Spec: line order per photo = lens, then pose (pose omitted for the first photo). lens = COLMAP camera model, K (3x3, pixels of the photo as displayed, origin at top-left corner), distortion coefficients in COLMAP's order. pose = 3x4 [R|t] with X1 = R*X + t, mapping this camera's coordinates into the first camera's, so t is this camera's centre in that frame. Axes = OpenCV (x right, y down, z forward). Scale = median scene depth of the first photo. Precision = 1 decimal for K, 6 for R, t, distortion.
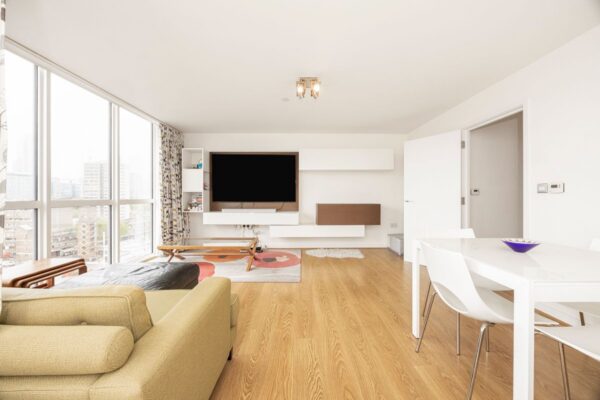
lens RADIAL K [[232.6, 0, 301.2], [0, 232.6, 196.4], [0, 0, 1]] dist [-0.000430, -0.000007]
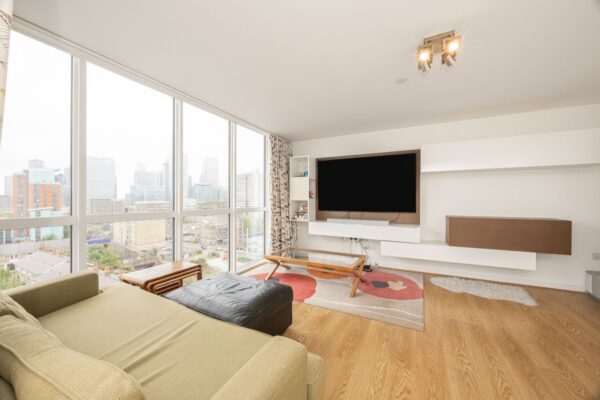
lens RADIAL K [[231.8, 0, 300.0], [0, 231.8, 200.0], [0, 0, 1]] dist [0.000410, 0.000080]
pose [[0.884754, 0.001676, -0.466055, -0.005489], [-0.002136, 0.999998, -0.000458, -0.021676], [0.466053, 0.001400, 0.884756, 0.136506]]
